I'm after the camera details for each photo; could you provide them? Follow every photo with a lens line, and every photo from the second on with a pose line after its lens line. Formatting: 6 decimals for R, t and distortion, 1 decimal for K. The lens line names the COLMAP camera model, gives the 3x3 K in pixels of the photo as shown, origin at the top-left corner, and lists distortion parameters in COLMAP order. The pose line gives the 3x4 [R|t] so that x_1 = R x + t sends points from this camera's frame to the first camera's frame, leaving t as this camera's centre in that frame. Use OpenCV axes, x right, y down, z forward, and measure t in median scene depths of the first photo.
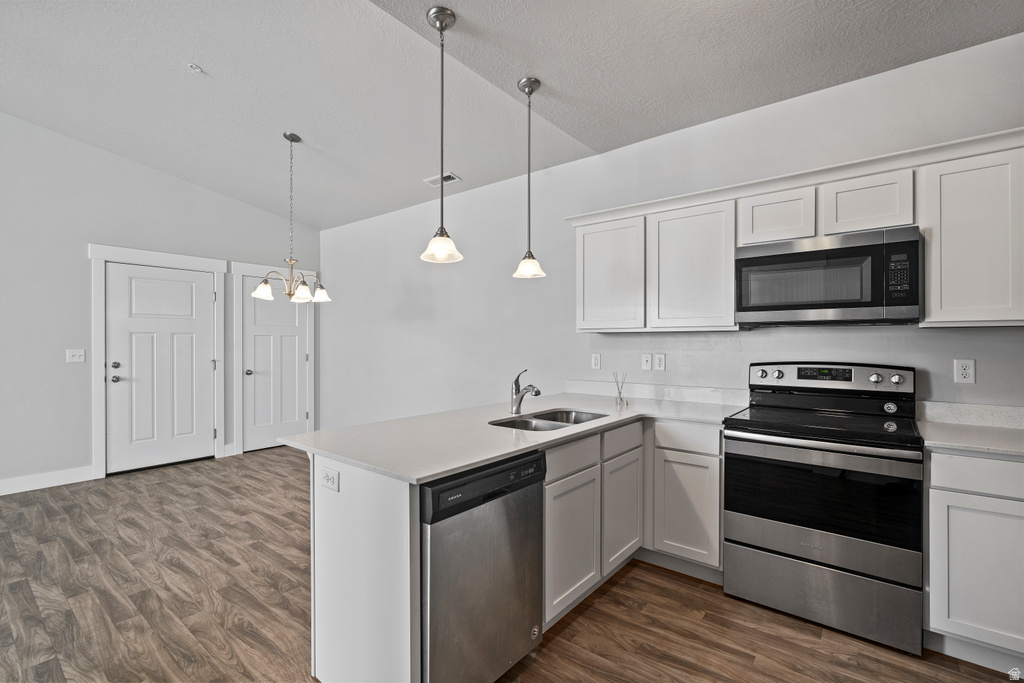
lens RADIAL K [[469.3, 0, 495.4], [0, 469.3, 311.1], [0, 0, 1]] dist [0.015548, 0.000566]
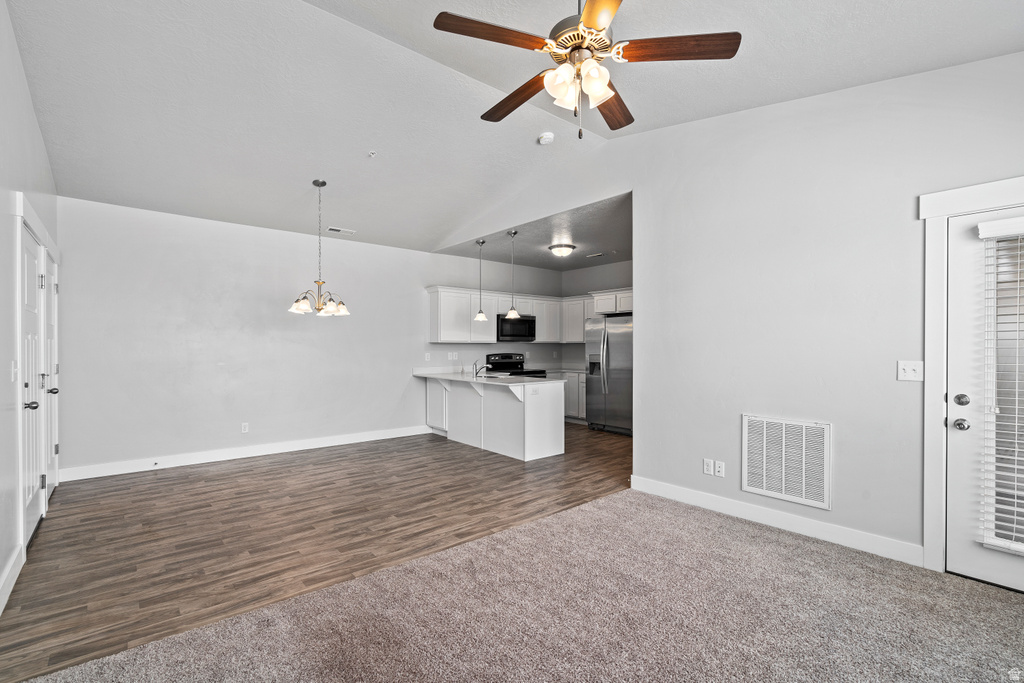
lens RADIAL K [[470.6, 0, 512.0], [0, 470.6, 341.5], [0, 0, 1]] dist [-0.003568, 0.000285]
pose [[0.162503, 0.008945, 0.986668, -2.930856], [-0.062106, 0.998069, 0.001181, 0.029698], [-0.984752, -0.061470, 0.162744, 0.587239]]
